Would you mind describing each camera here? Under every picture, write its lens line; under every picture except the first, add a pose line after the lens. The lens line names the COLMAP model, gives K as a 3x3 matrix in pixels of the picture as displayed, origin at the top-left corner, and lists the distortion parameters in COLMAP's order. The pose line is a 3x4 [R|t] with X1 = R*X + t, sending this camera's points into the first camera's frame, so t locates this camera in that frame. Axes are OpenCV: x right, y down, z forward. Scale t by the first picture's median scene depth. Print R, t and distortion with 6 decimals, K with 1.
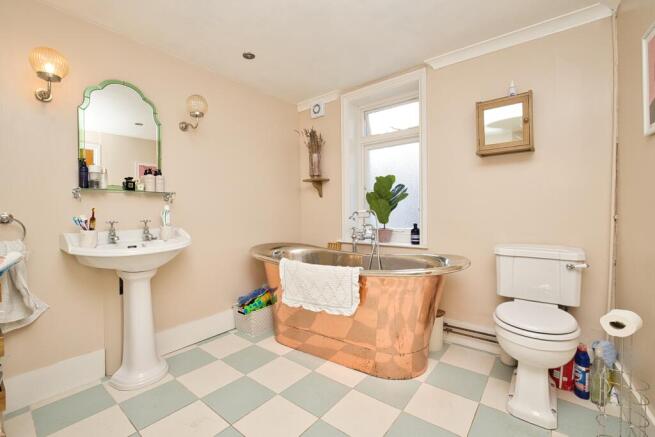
lens RADIAL K [[284.9, 0, 326.3], [0, 284.9, 213.0], [0, 0, 1]] dist [-0.002297, -0.000140]
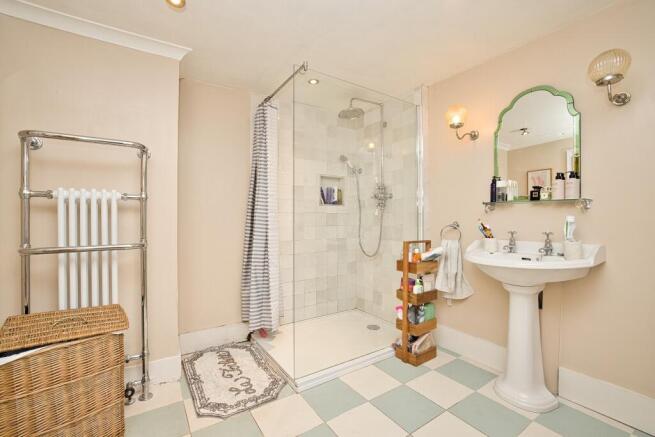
lens RADIAL K [[284.9, 0, 325.8], [0, 284.9, 220.7], [0, 0, 1]] dist [-0.002297, -0.000140]
pose [[-0.296673, 0.007207, -0.954952, 0.426221], [-0.014102, 0.999829, 0.011927, -0.011601], [0.954875, 0.017006, -0.296521, 0.615083]]
